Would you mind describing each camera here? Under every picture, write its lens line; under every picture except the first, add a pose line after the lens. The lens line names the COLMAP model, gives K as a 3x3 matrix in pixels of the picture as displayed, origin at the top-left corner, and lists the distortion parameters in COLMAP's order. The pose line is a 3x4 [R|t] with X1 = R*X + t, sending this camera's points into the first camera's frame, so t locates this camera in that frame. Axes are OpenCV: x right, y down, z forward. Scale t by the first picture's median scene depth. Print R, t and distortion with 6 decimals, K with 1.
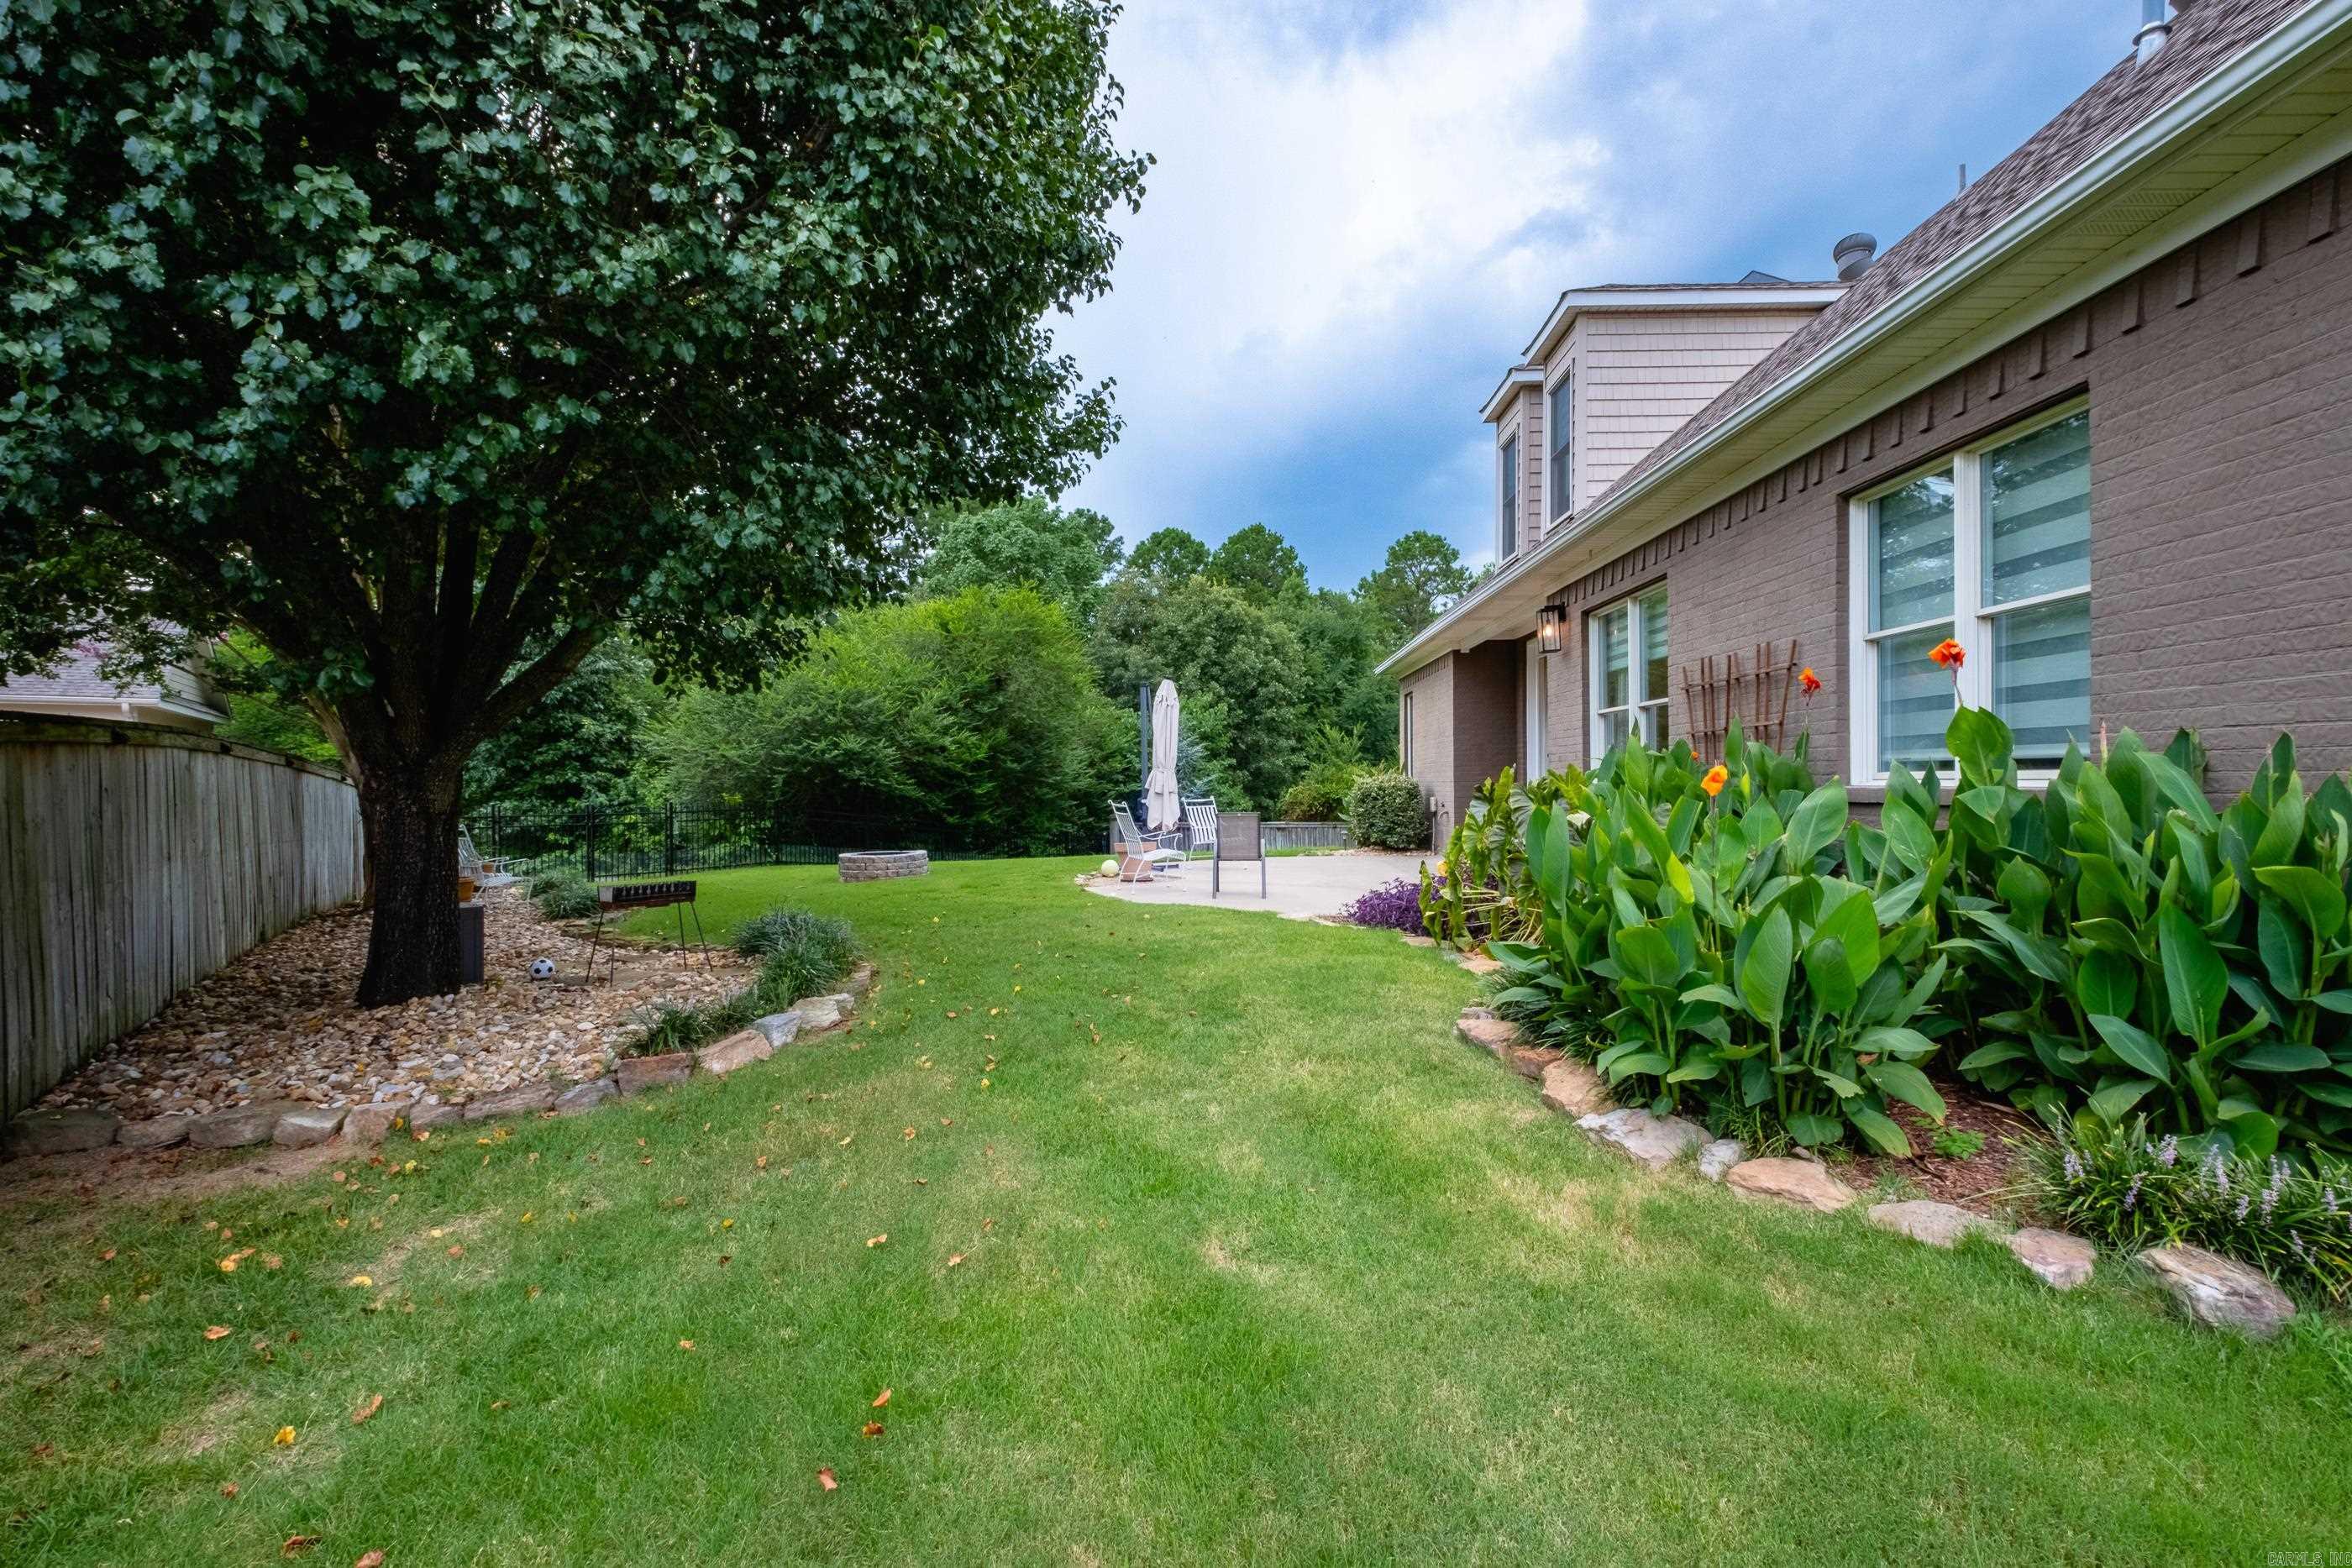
lens RADIAL K [[1047.2, 0, 1176.0], [0, 1047.2, 784.0], [0, 0, 1]] dist [-0.001493, -0.000299]
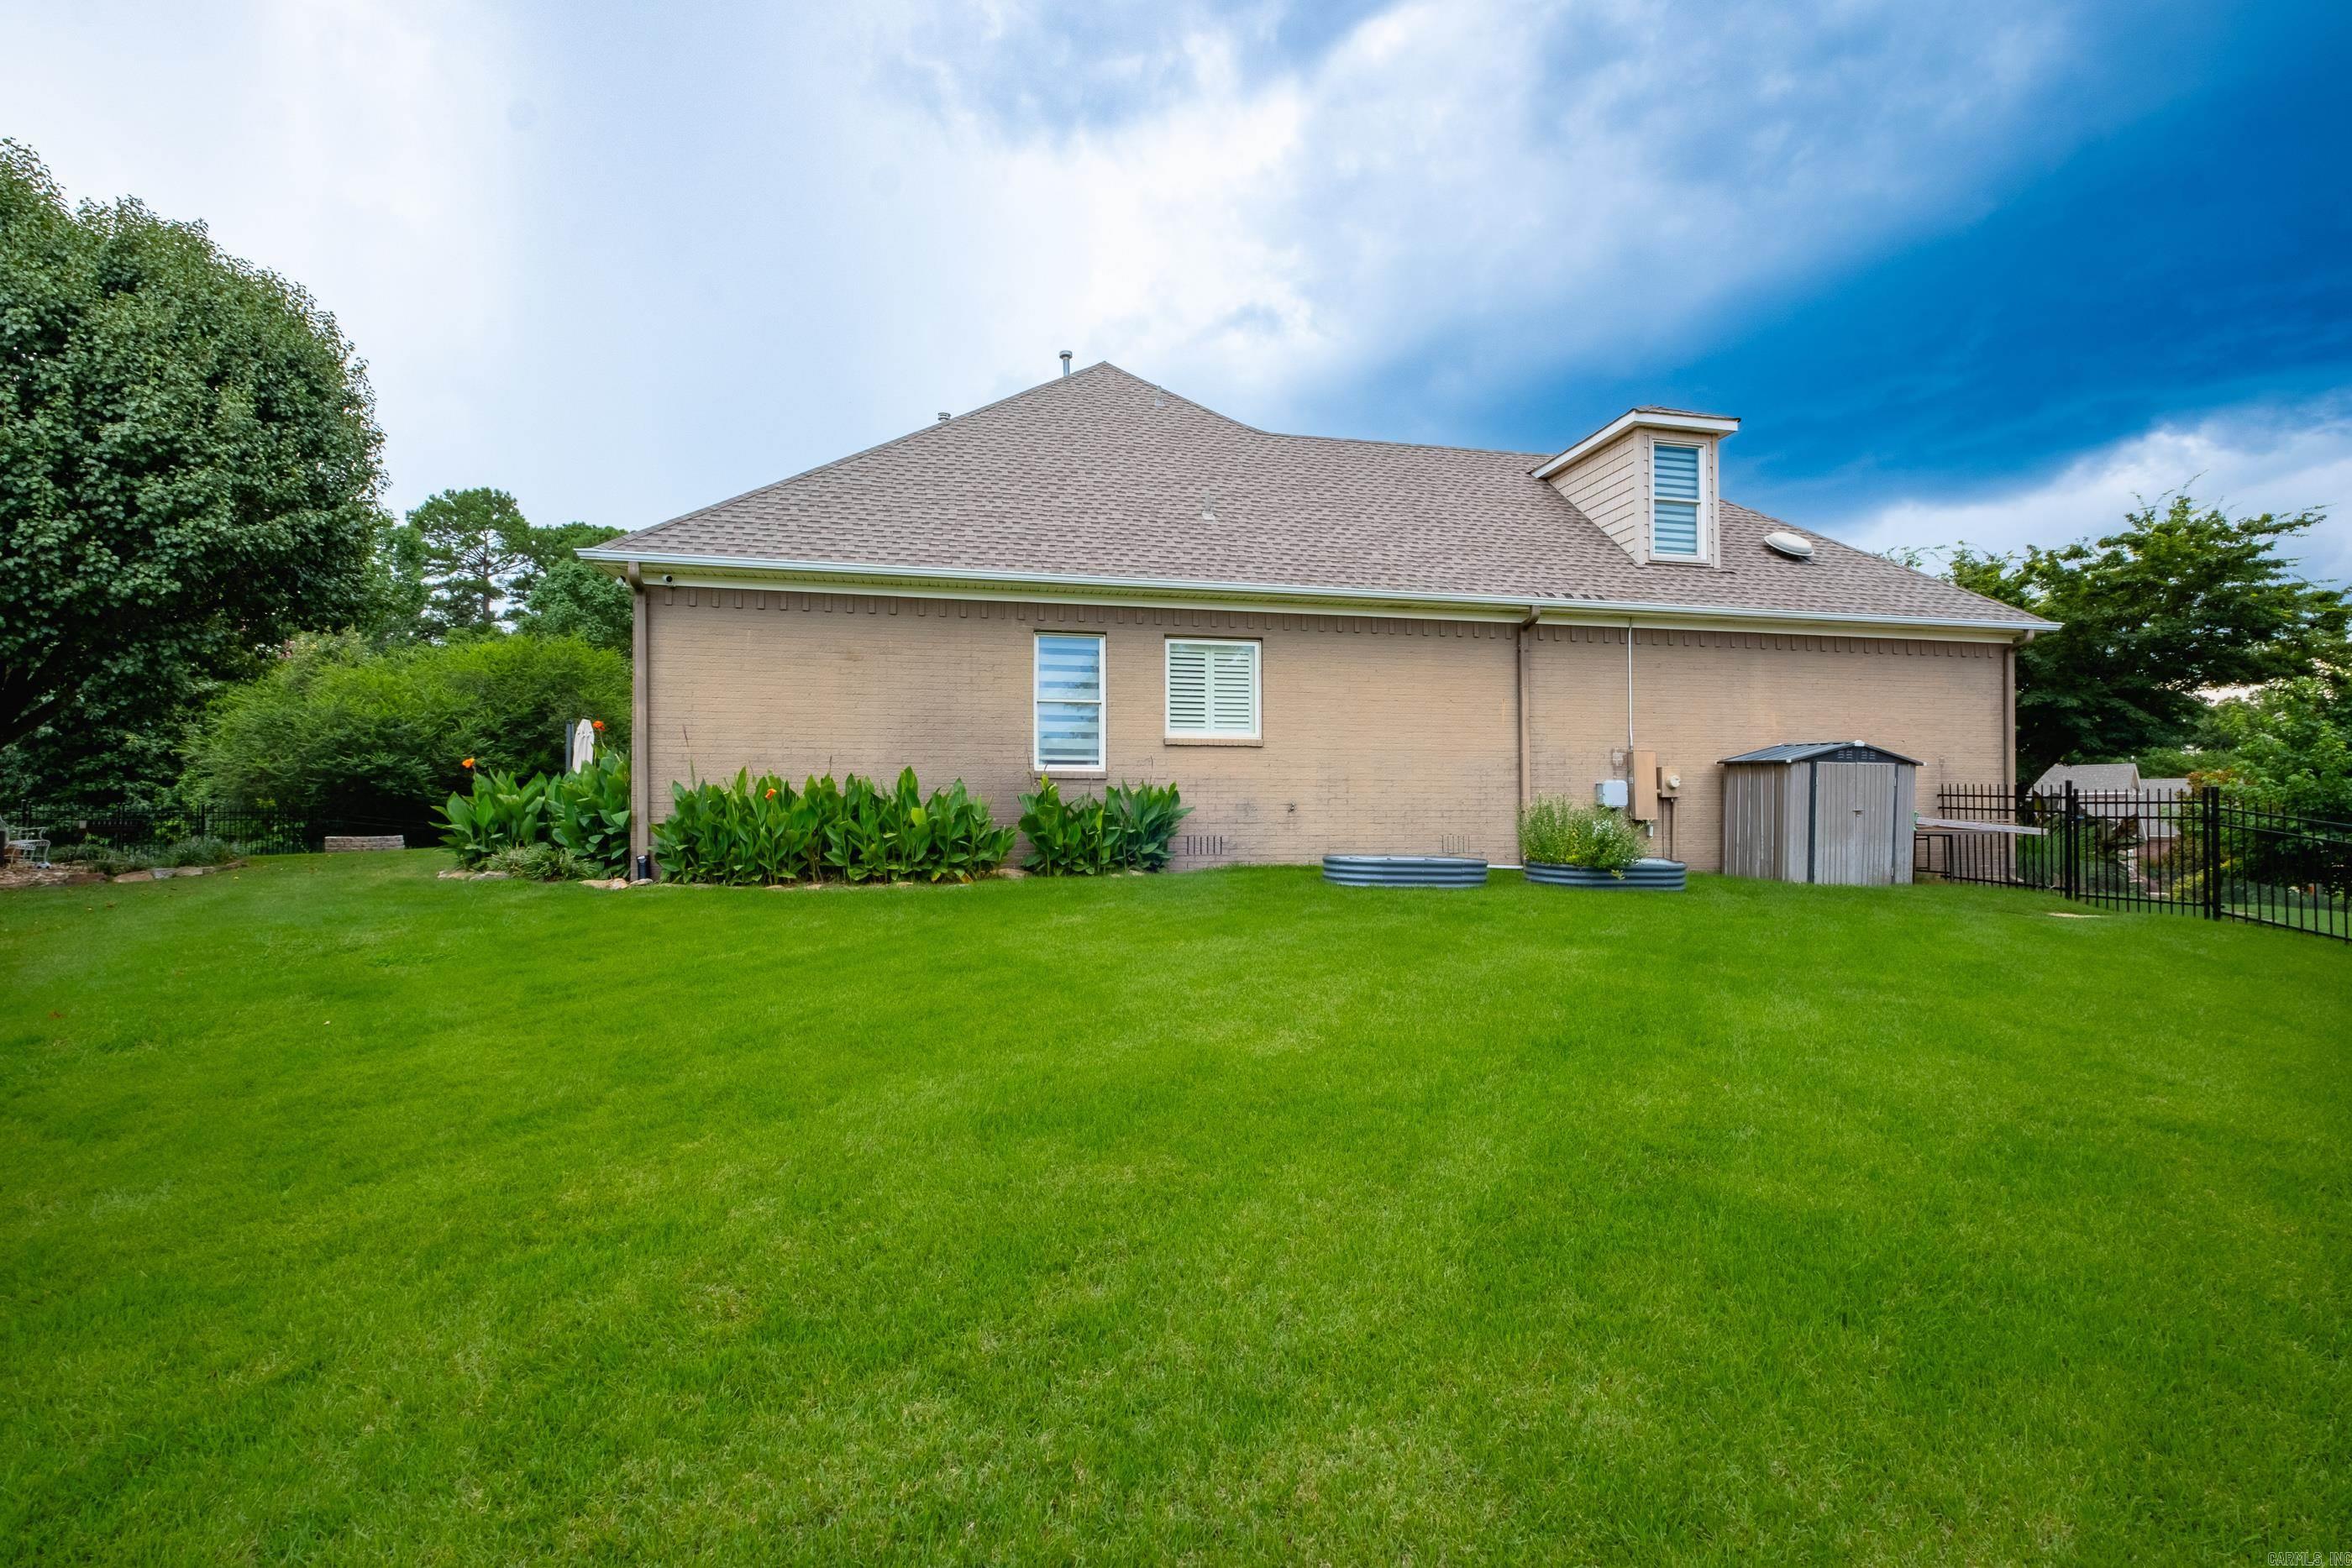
lens RADIAL K [[1019.9, 0, 1176.0], [0, 1019.9, 784.0], [0, 0, 1]] dist [-0.016480, -0.000148]
pose [[0.963267, 0.017325, 0.267984, 0.242219], [-0.008306, 0.999361, -0.034753, 0.020563], [-0.268415, 0.031250, 0.962796, -0.354392]]
